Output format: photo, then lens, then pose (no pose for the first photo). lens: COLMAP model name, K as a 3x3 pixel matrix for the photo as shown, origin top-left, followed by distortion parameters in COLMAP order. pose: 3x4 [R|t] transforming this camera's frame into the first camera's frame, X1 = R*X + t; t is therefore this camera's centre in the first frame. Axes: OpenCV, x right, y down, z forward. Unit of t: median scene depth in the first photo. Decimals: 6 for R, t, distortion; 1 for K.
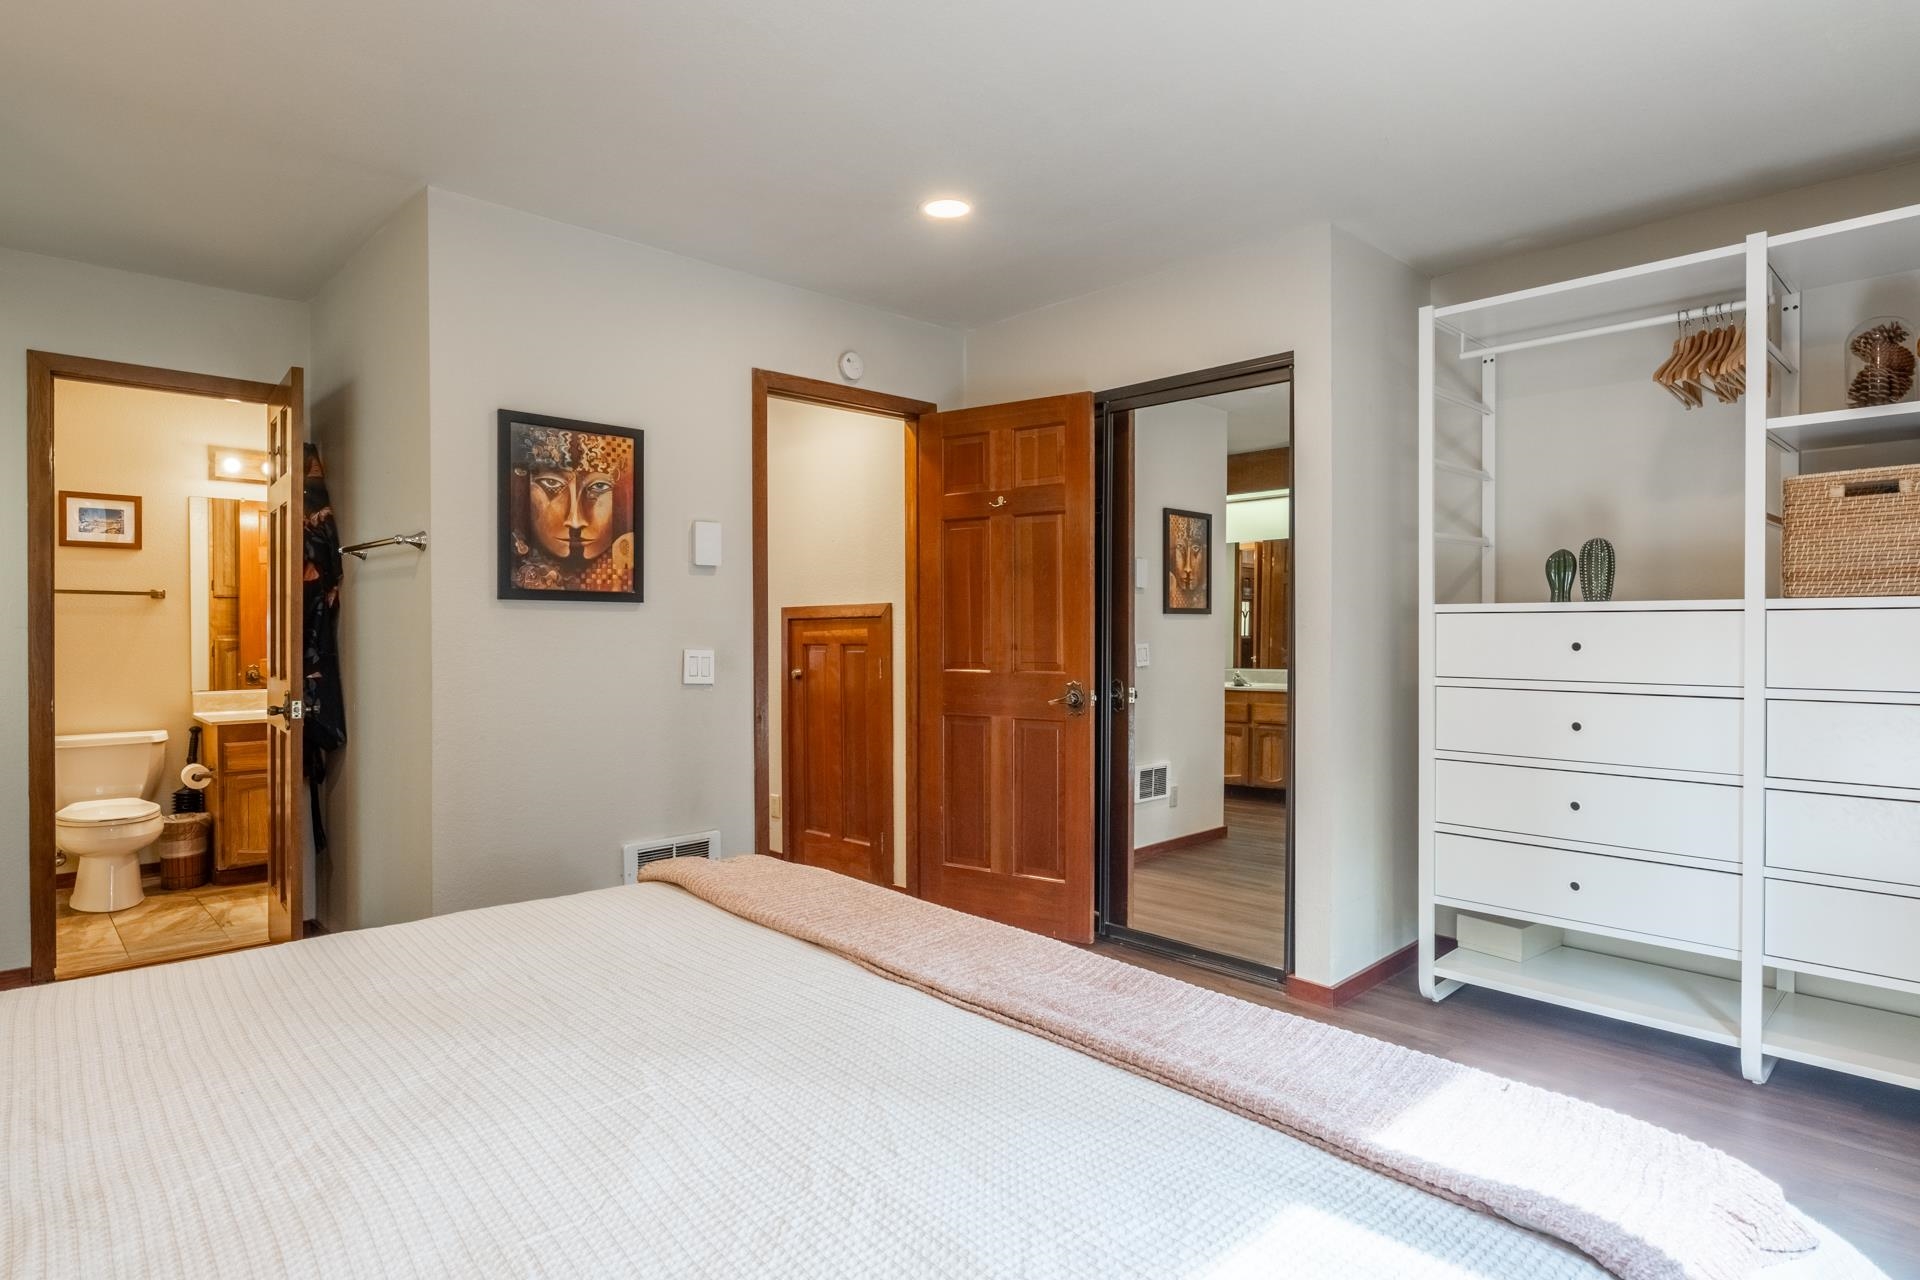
lens RADIAL K [[1026.3, 0, 953.9], [0, 1026.3, 635.6], [0, 0, 1]] dist [-0.004464, 0.001633]
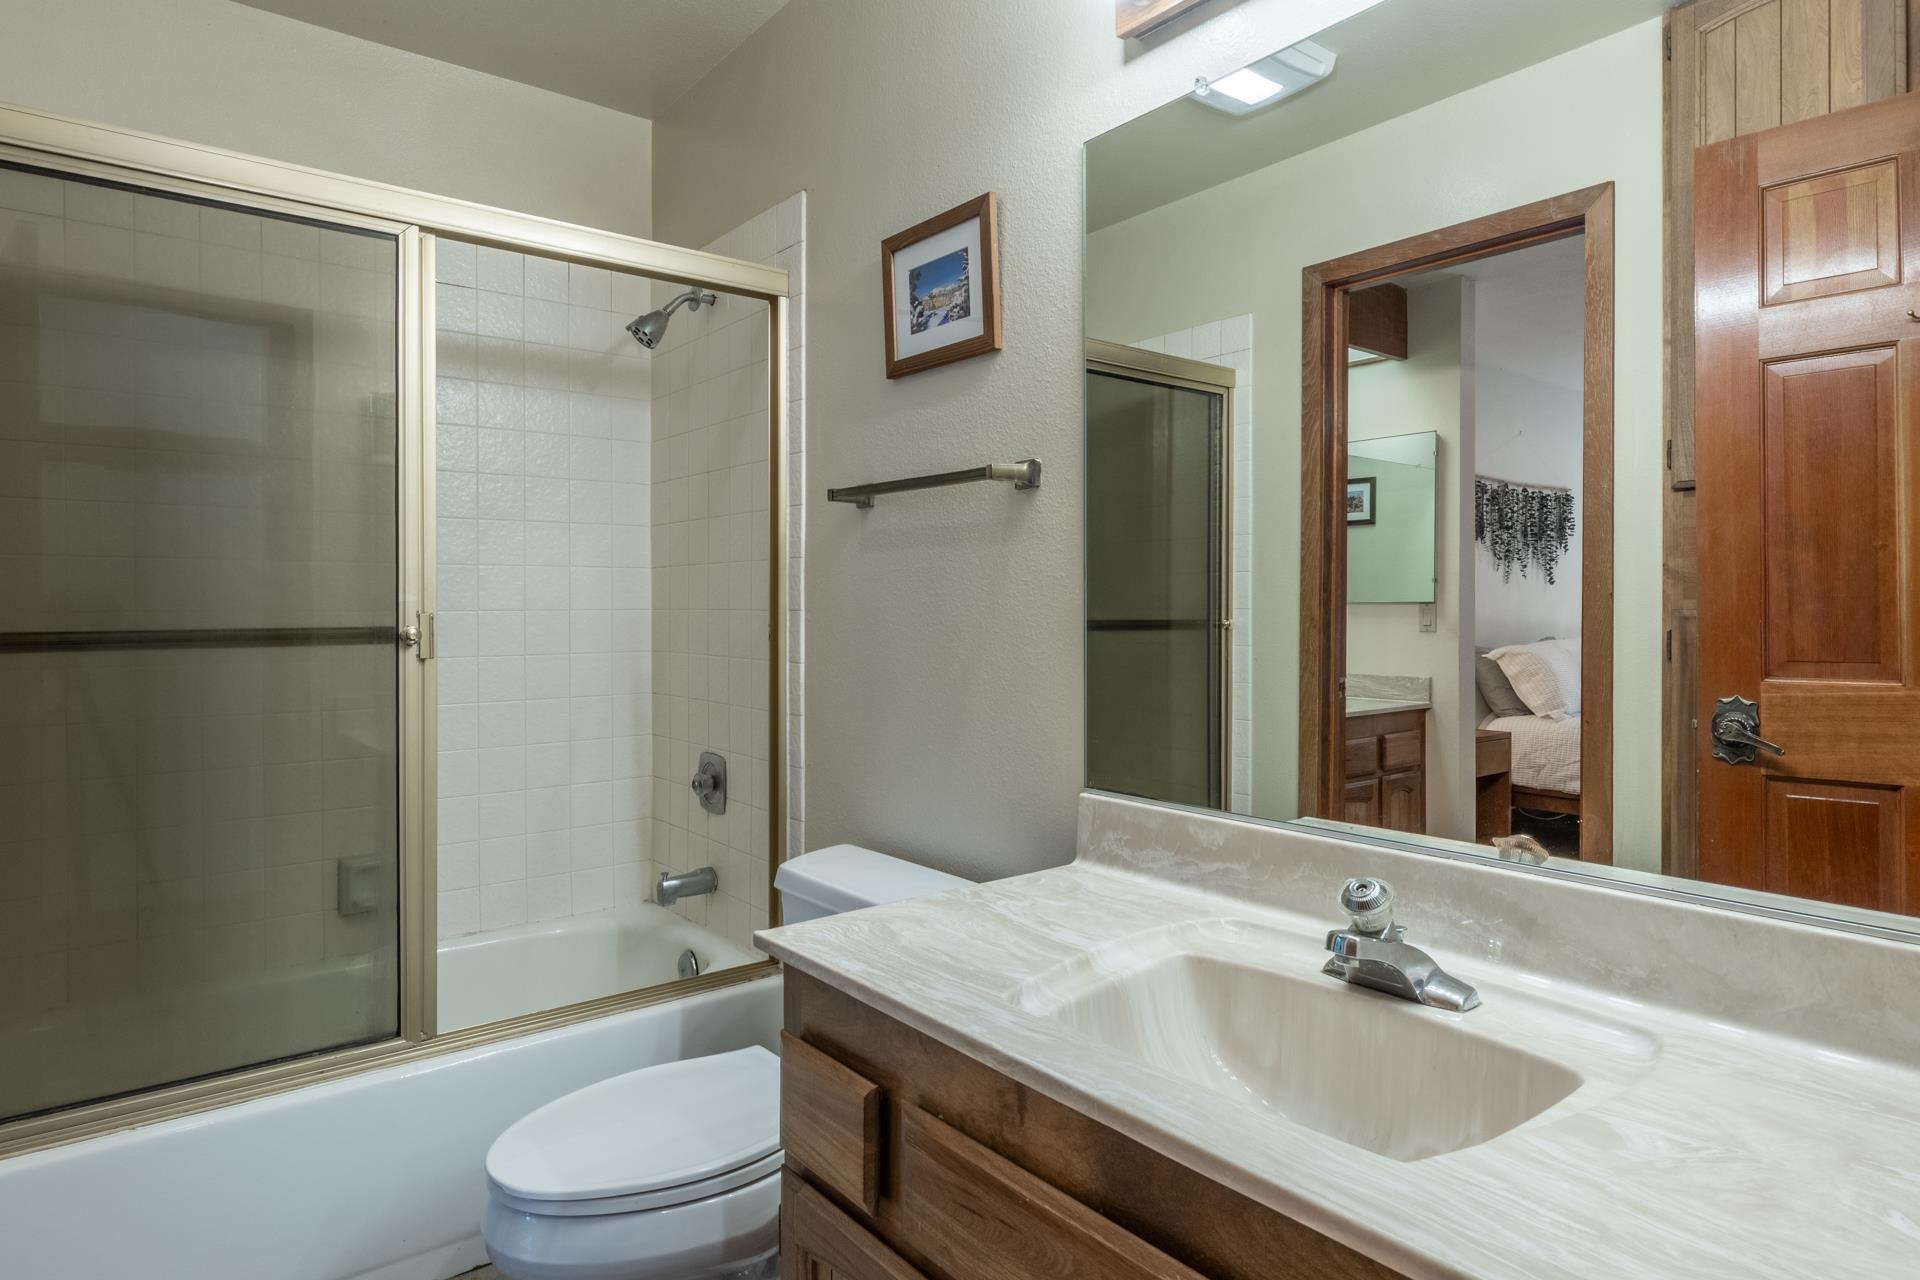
lens RADIAL K [[1089.3, 0, 911.6], [0, 1089.3, 601.7], [0, 0, 1]] dist [0.001305, 0.000229]
pose [[-0.112330, 0.003617, -0.993664, -0.631134], [-0.002054, 0.999990, 0.003872, -0.001486], [0.993669, 0.002476, -0.112322, 1.492958]]
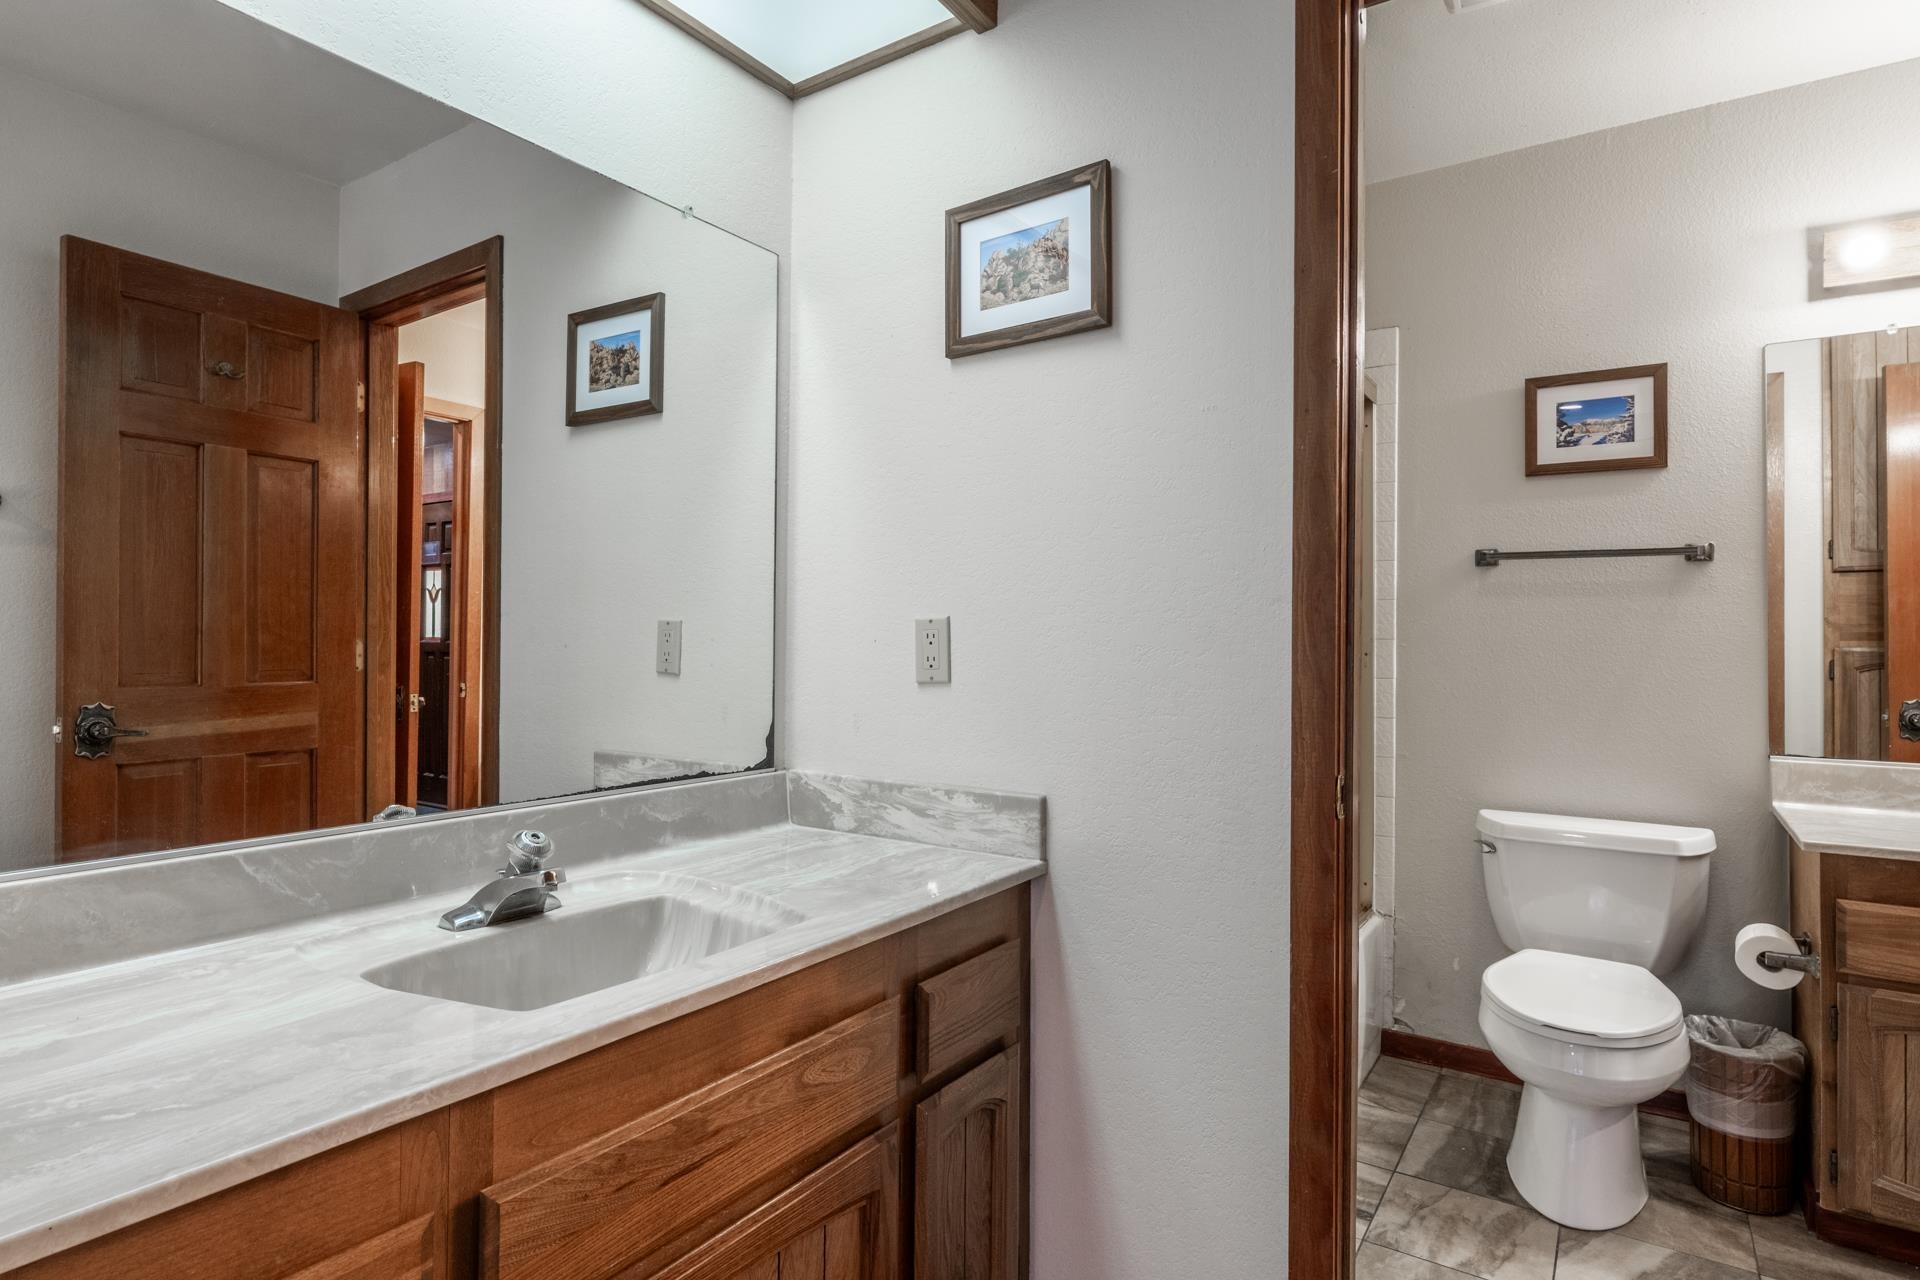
lens RADIAL K [[1026.3, 0, 923.6], [0, 1026.3, 623.9], [0, 0, 1]] dist [-0.004464, 0.001633]
pose [[0.202993, -0.009688, -0.979132, -0.544325], [-0.015265, 0.999798, -0.013058, 0.009686], [0.979061, 0.017597, 0.202805, 0.788000]]
